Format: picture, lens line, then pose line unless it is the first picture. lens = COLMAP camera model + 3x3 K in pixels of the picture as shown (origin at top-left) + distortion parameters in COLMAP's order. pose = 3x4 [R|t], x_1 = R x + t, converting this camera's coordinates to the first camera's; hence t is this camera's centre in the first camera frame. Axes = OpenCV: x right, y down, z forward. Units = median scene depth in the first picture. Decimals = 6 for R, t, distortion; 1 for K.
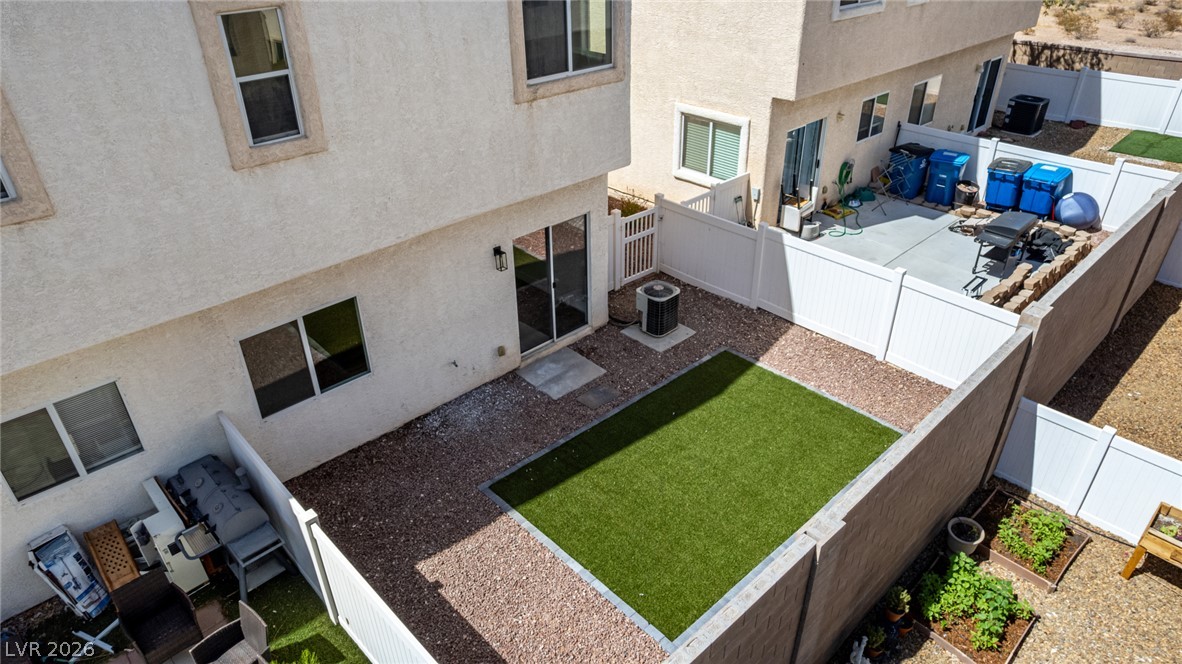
lens RADIAL K [[753.6, 0, 594.7], [0, 753.6, 336.0], [0, 0, 1]] dist [-0.023191, 0.004493]
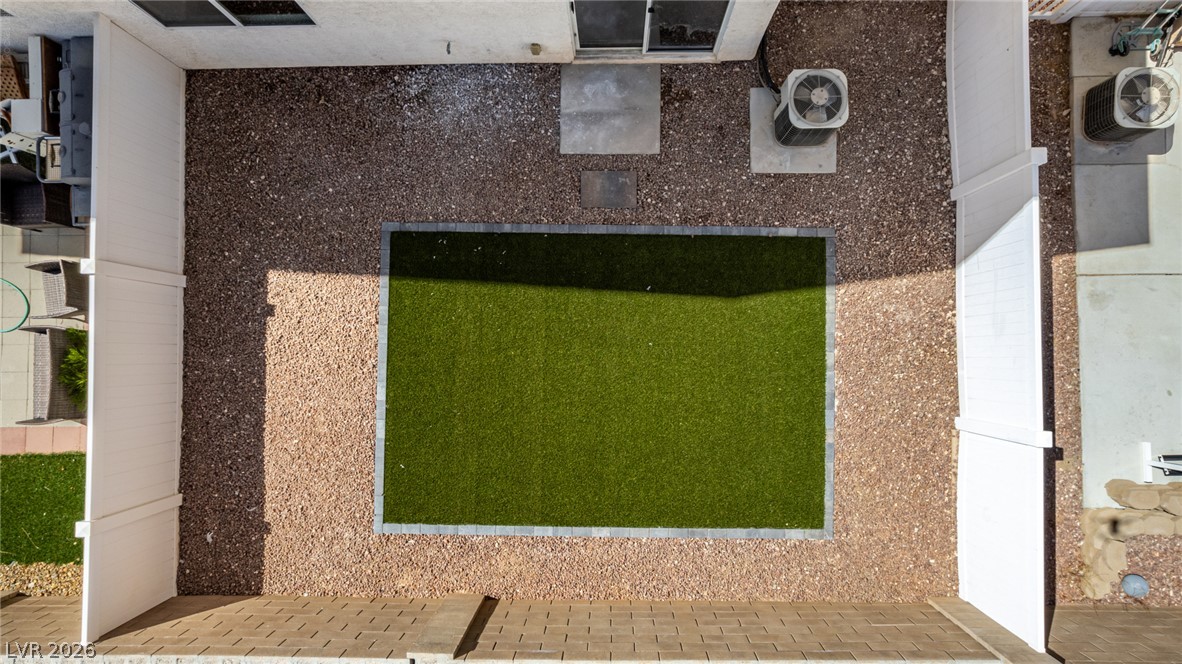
lens RADIAL K [[753.6, 0, 597.3], [0, 753.6, 328.5], [0, 0, 1]] dist [-0.023191, 0.004493]
pose [[0.729186, 0.683519, -0.033020, 0.131704], [-0.344532, 0.408386, 0.845292, -0.551457], [0.591258, -0.604999, 0.533283, 0.603333]]
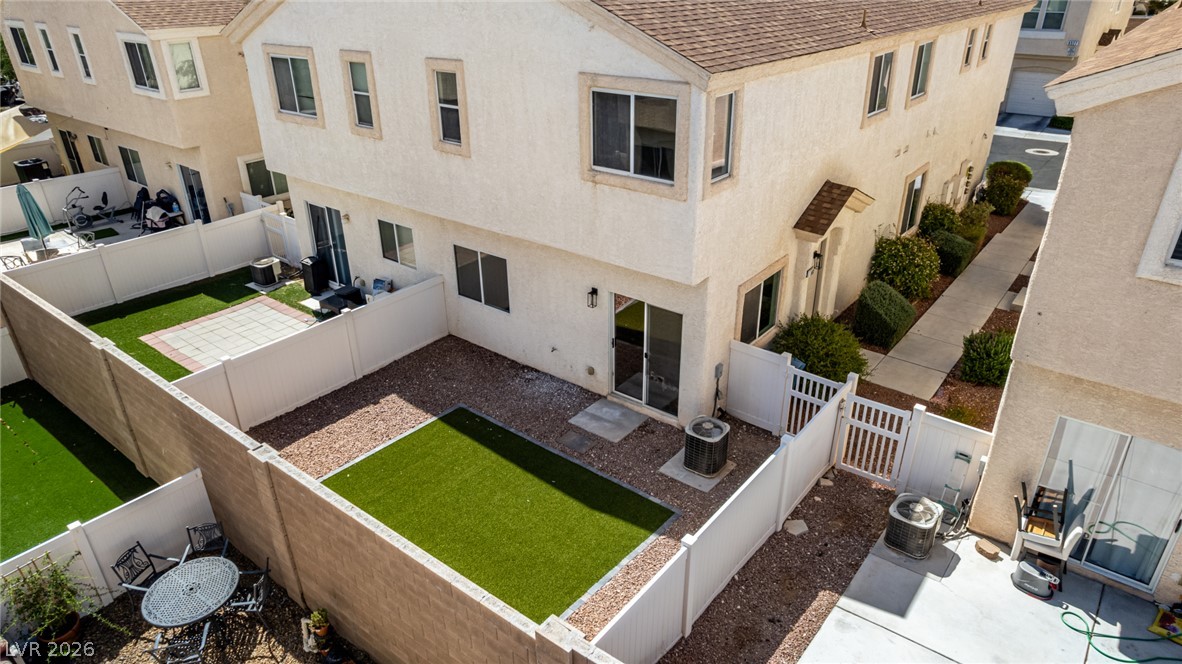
lens RADIAL K [[753.6, 0, 599.7], [0, 753.6, 338.5], [0, 0, 1]] dist [-0.023191, 0.004493]
pose [[0.151934, 0.458126, -0.875806, 1.081817], [-0.510888, 0.794943, 0.327199, -0.502000], [0.846114, 0.397726, 0.354830, 0.650272]]
